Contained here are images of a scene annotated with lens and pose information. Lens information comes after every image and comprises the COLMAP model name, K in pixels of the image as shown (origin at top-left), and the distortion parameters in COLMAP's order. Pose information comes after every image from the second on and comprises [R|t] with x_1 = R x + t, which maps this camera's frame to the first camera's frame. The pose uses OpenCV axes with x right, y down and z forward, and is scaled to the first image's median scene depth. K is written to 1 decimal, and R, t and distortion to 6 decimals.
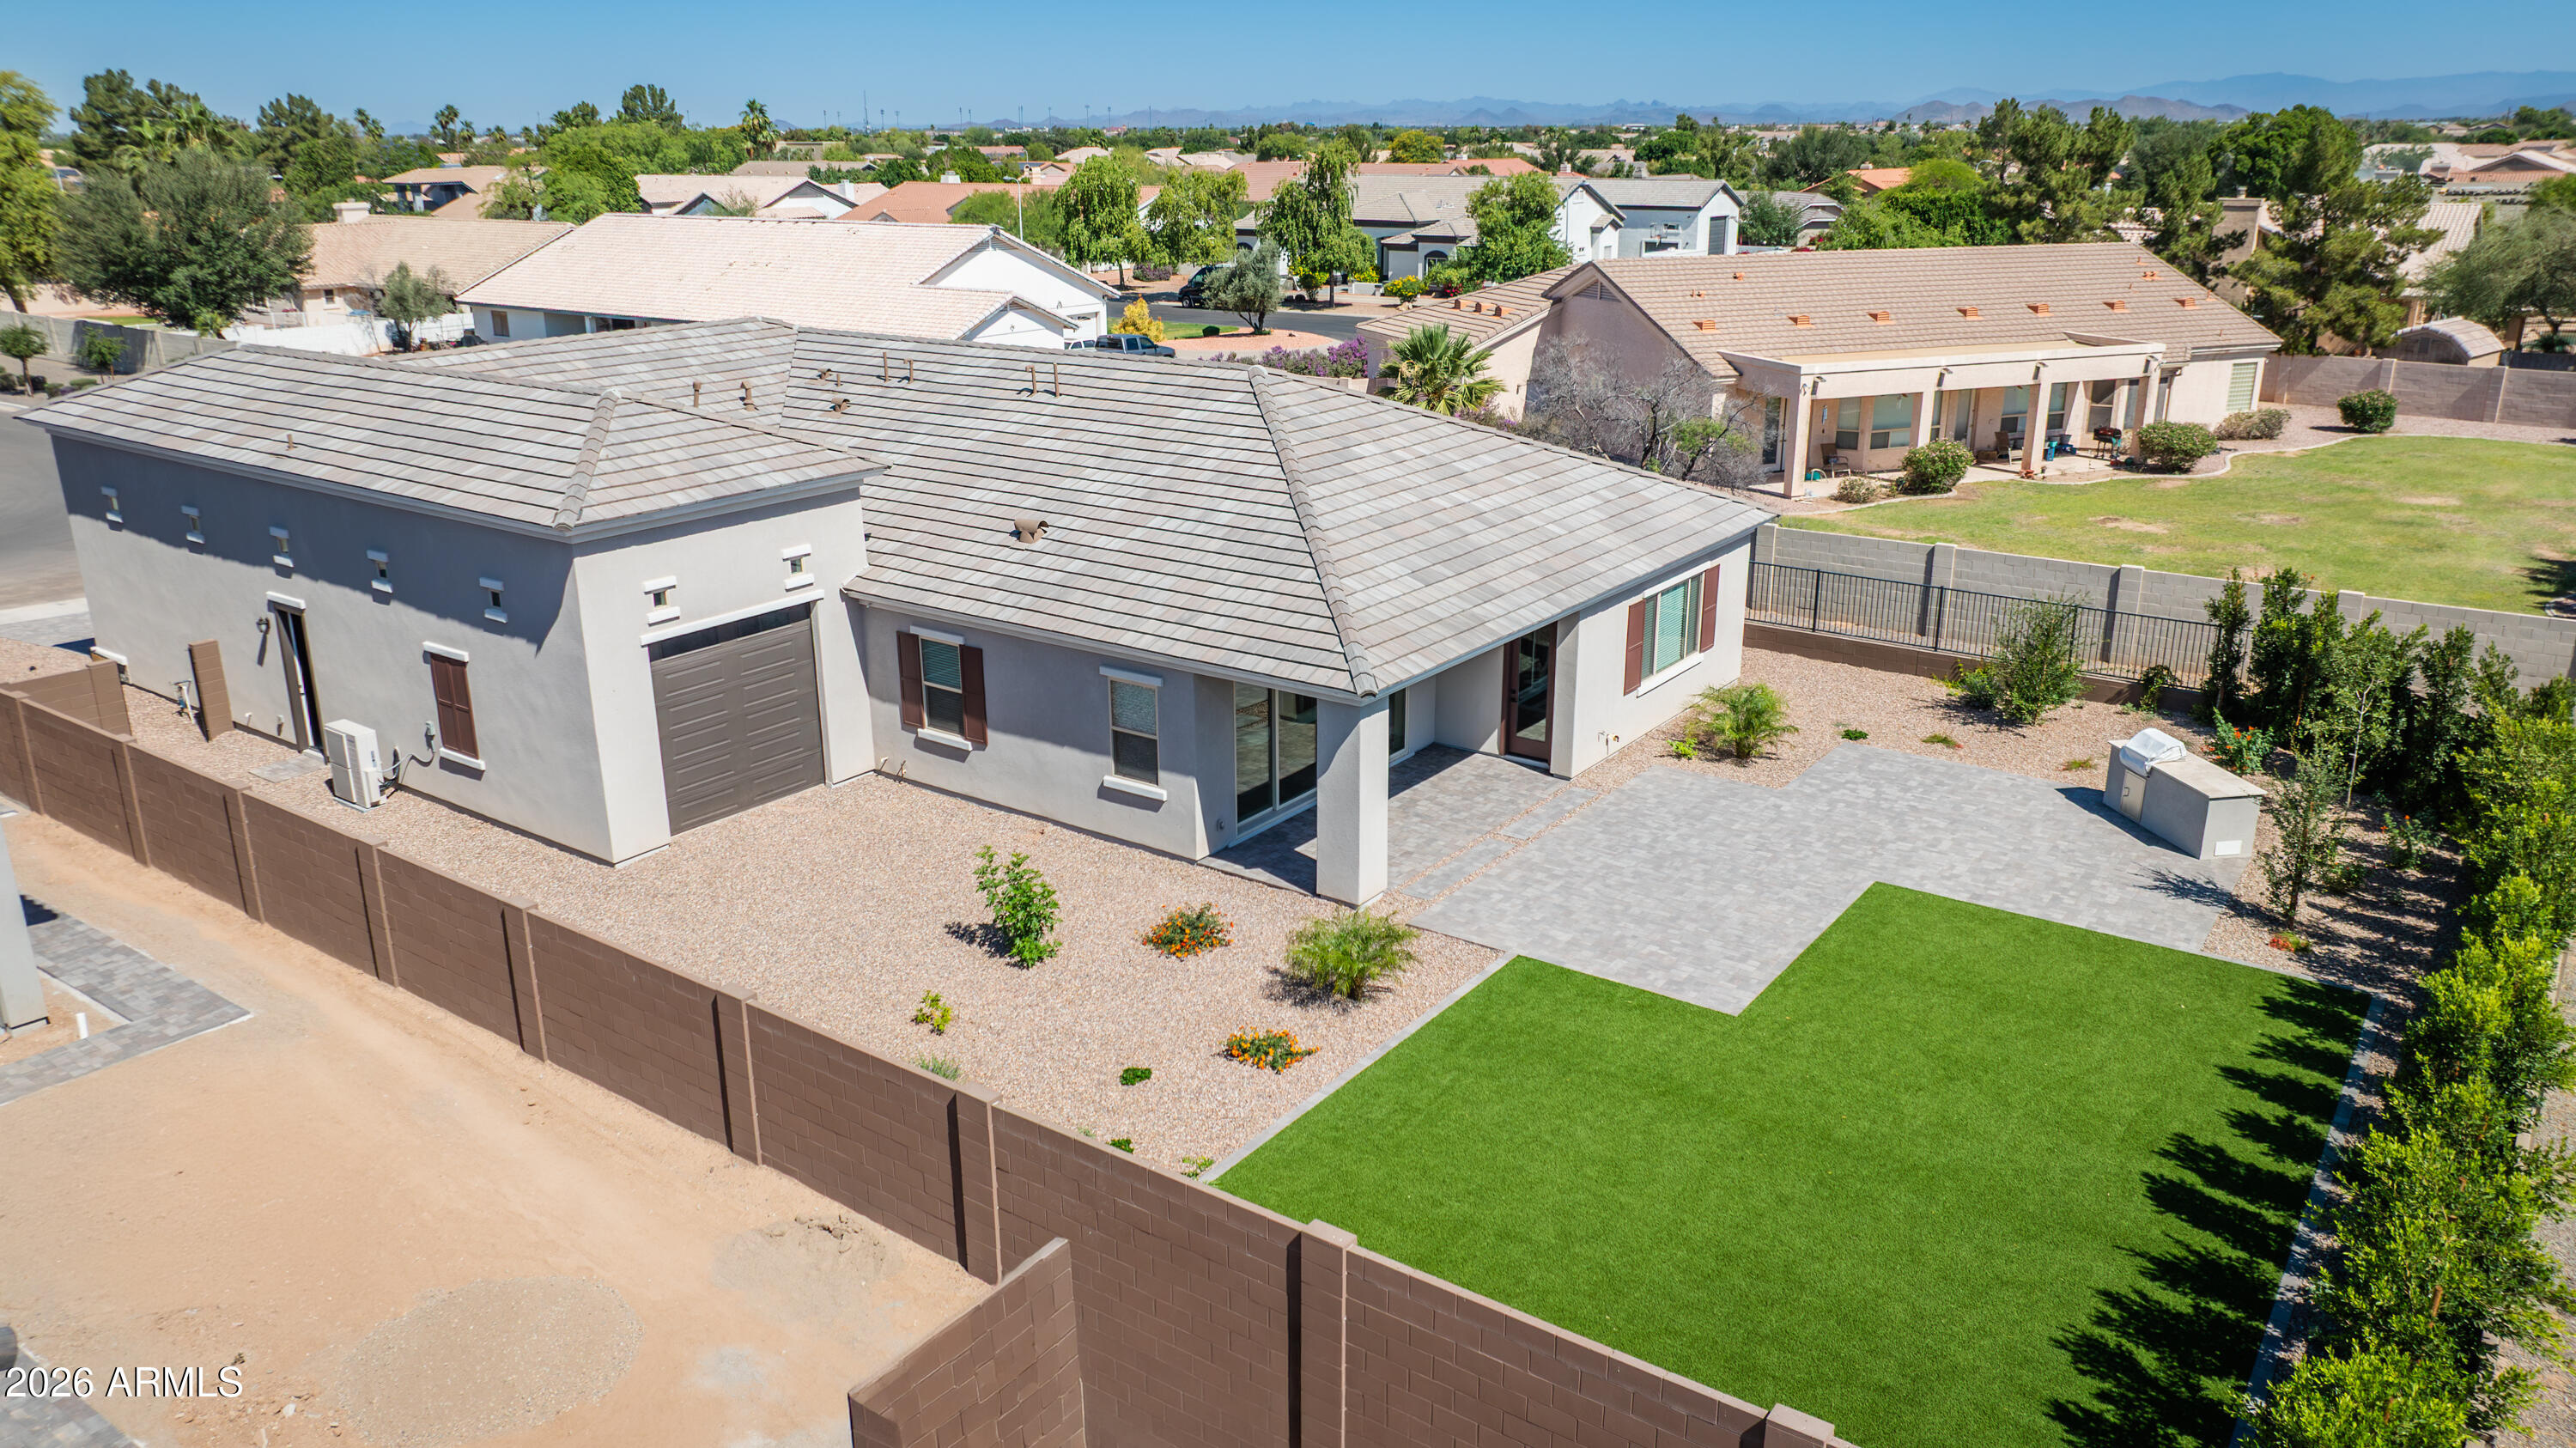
lens RADIAL K [[1784.7, 0, 1288.0], [0, 1784.7, 724.0], [0, 0, 1]] dist [-0.006909, -0.002866]
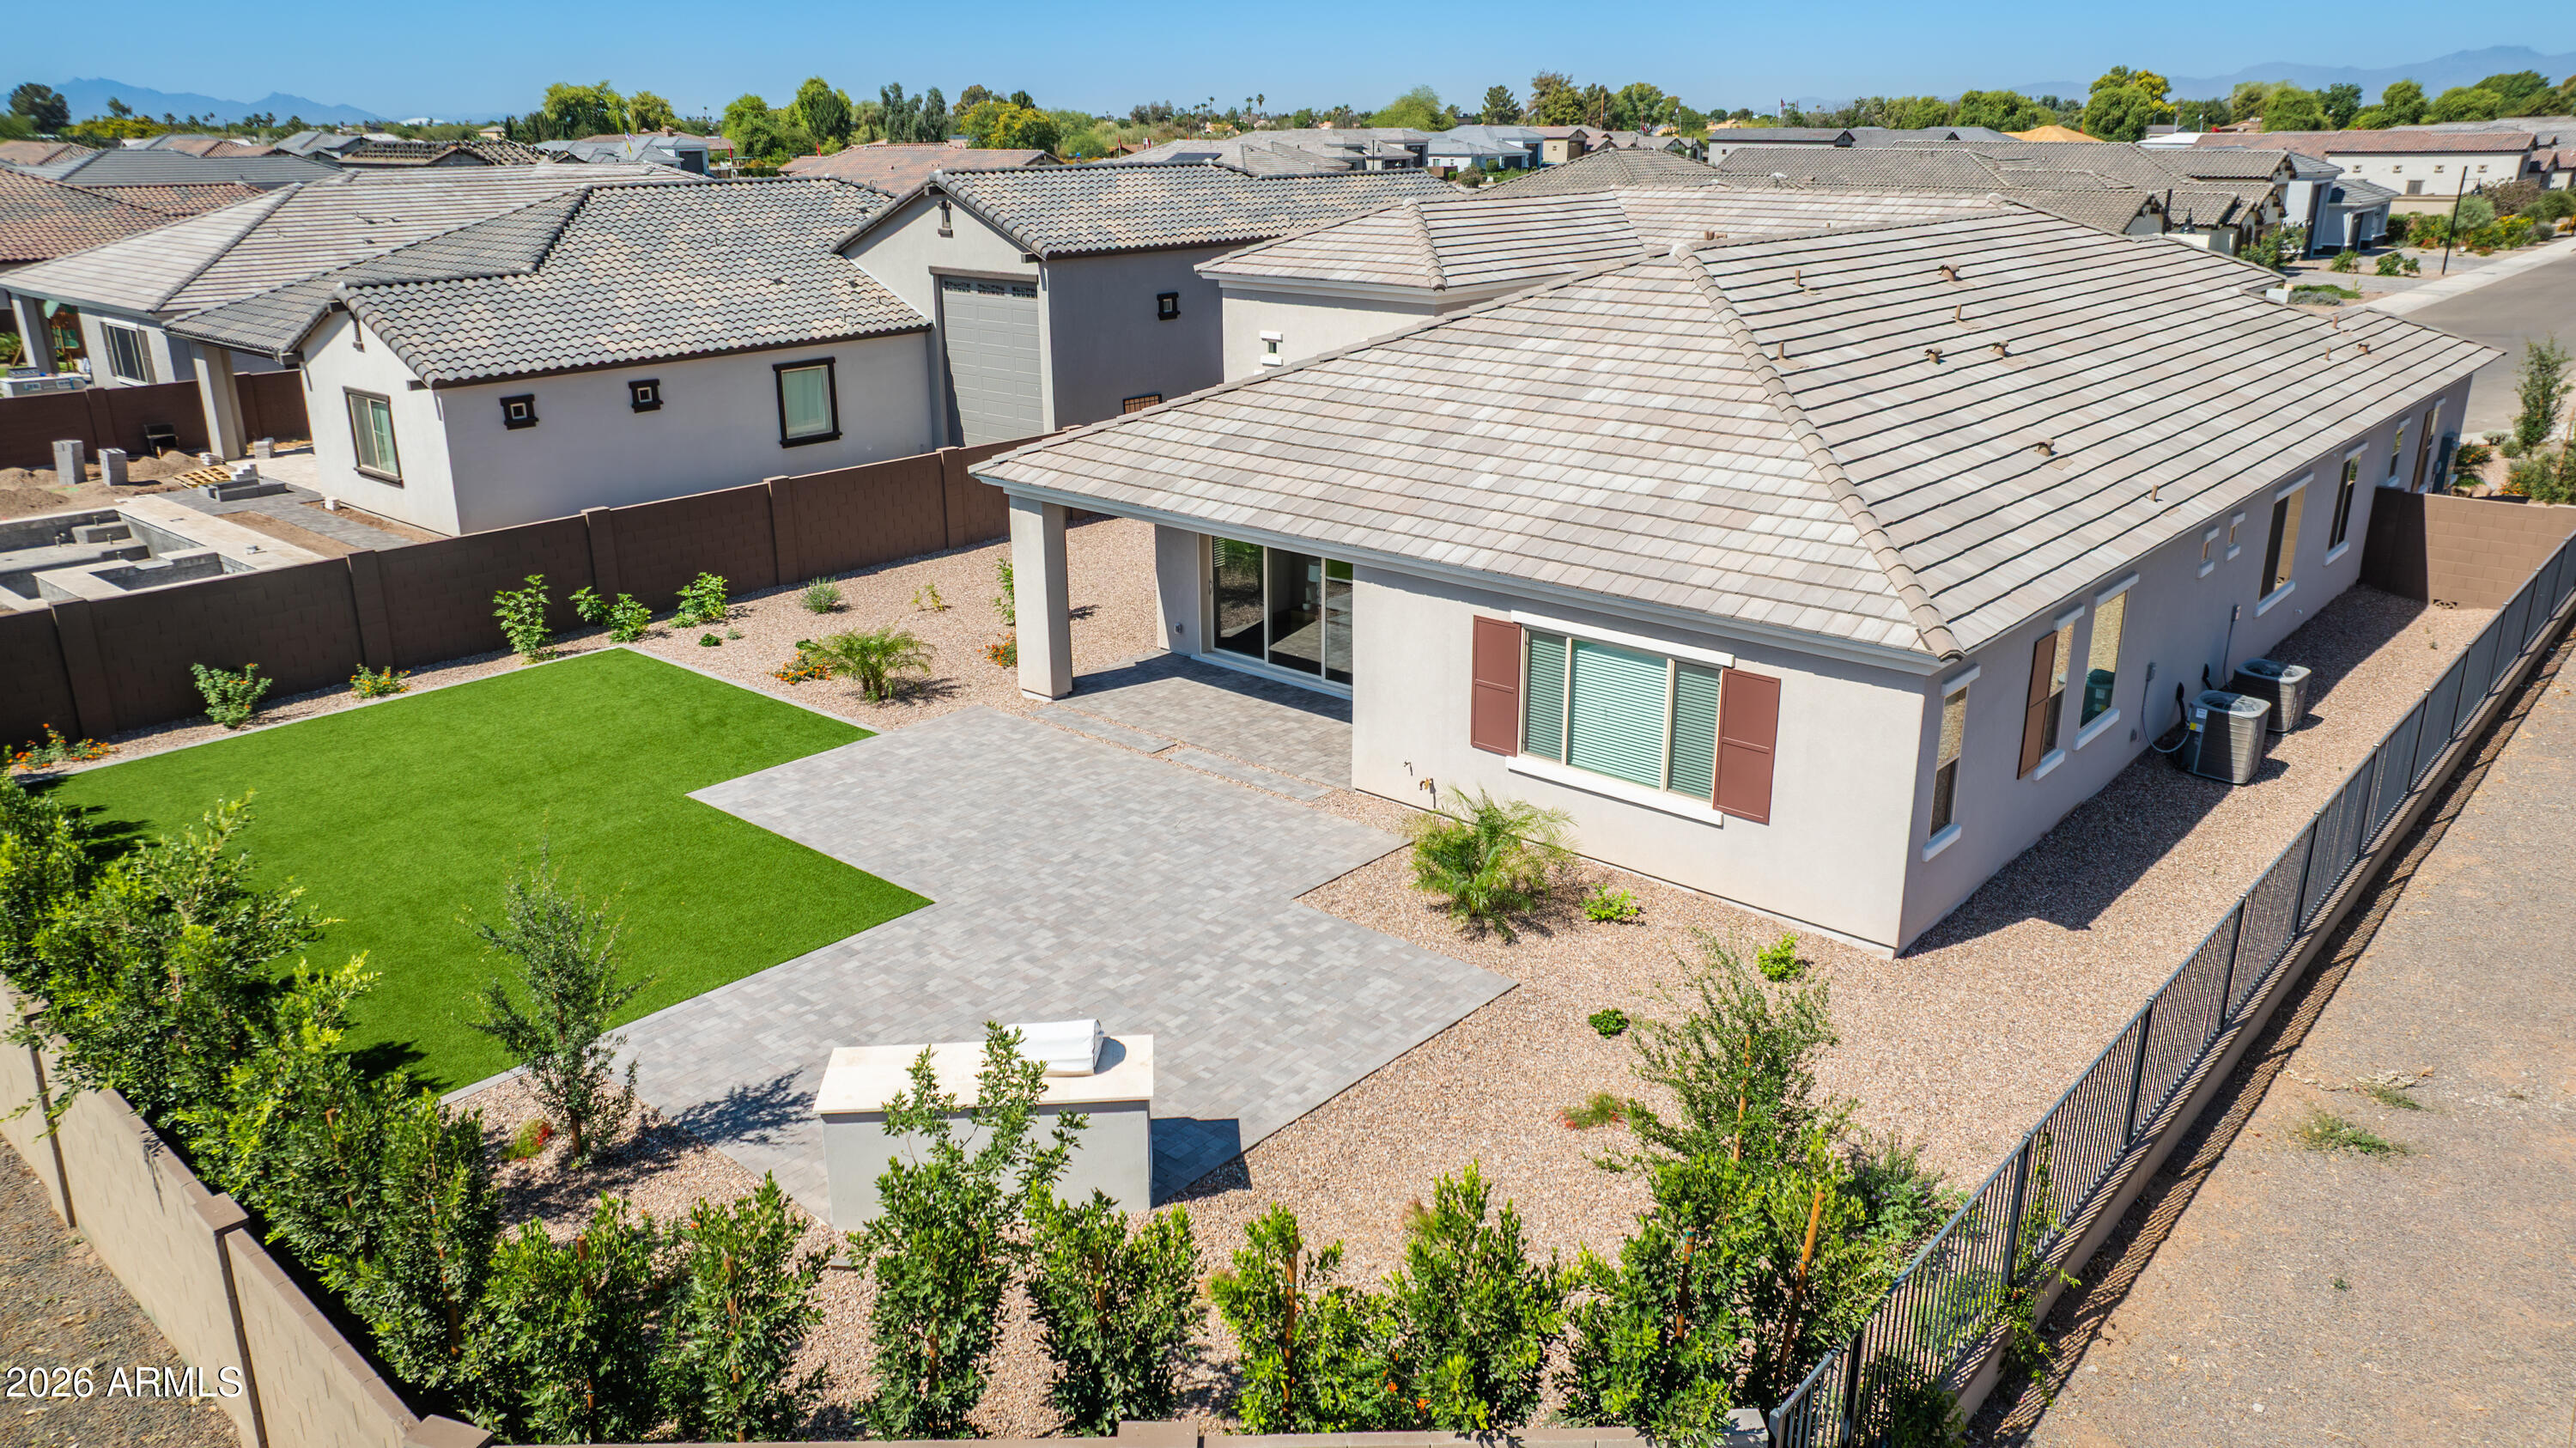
lens RADIAL K [[1784.7, 0, 1288.0], [0, 1784.7, 724.0], [0, 0, 1]] dist [-0.006909, -0.002866]
pose [[-0.097632, 0.321660, -0.941808, 1.121636], [-0.303584, 0.891601, 0.335983, -0.309737], [0.947789, 0.318721, 0.010601, 1.246590]]
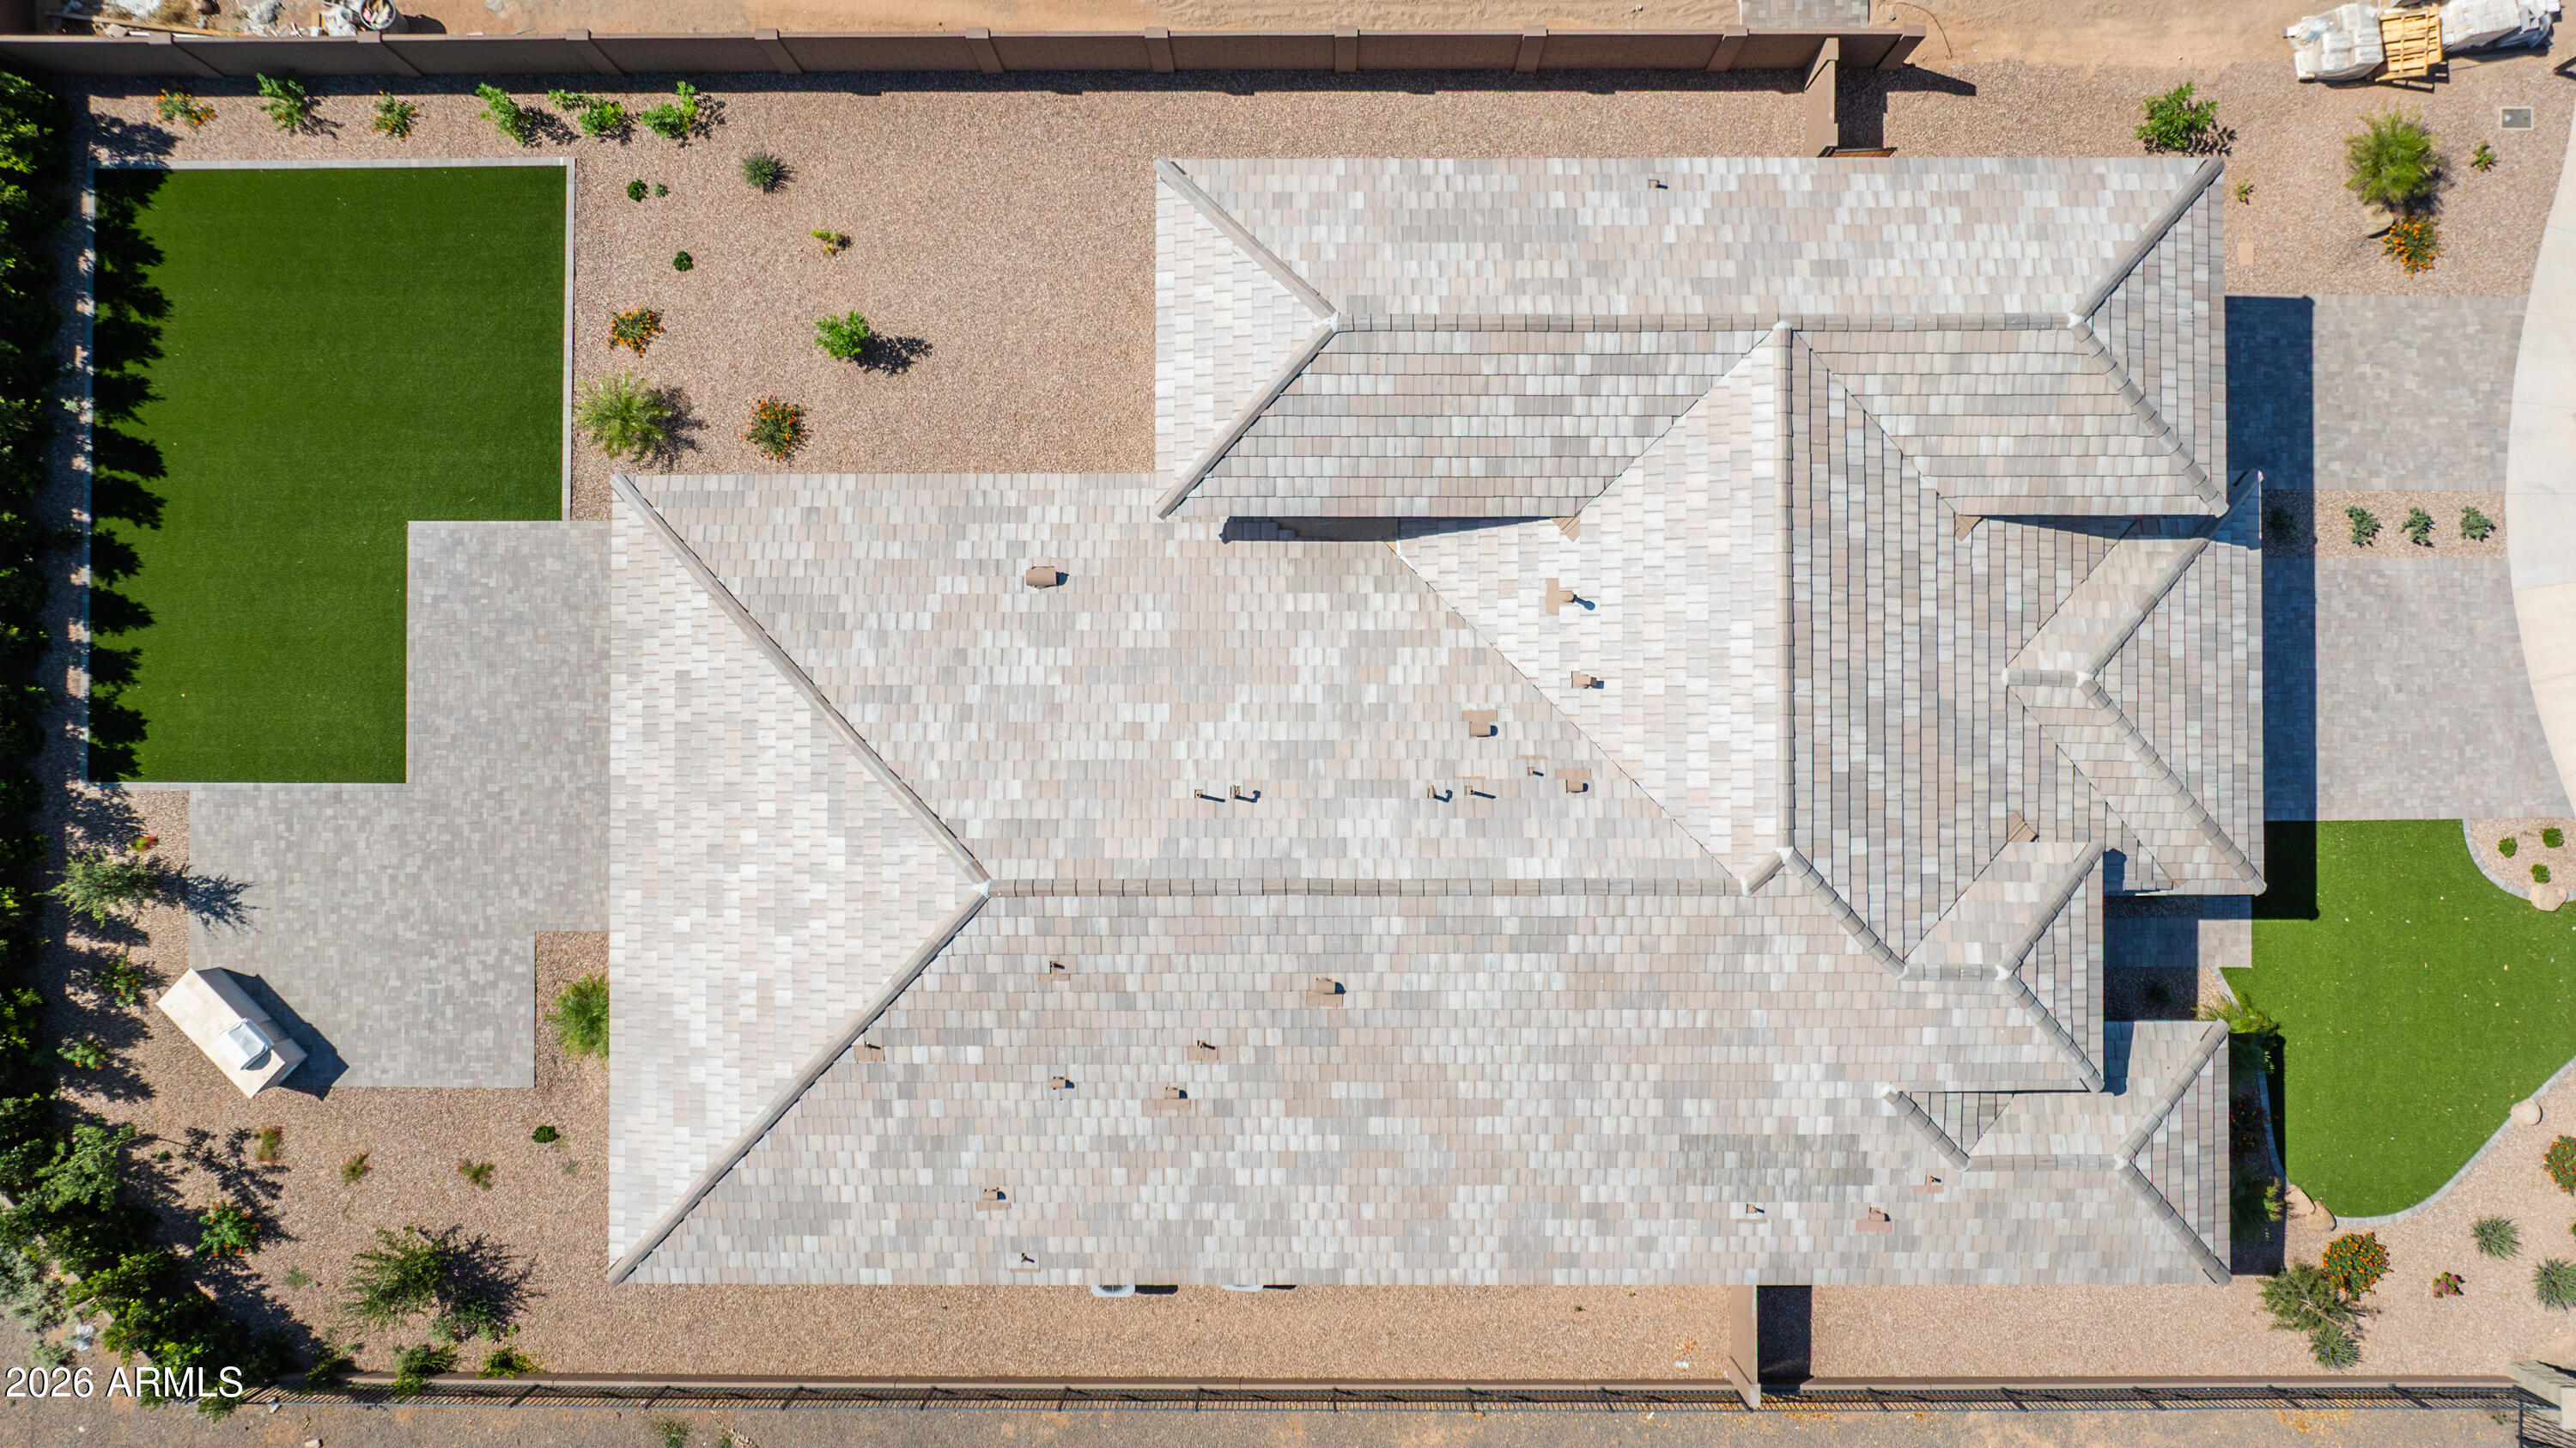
lens RADIAL K [[1784.7, 0, 1288.0], [0, 1784.7, 724.0], [0, 0, 1]] dist [-0.006909, -0.002866]
pose [[-0.812000, 0.583641, 0.004411, -0.275183], [-0.172655, -0.247413, 0.953403, -1.467791], [0.557537, 0.773401, 0.301668, 1.048314]]
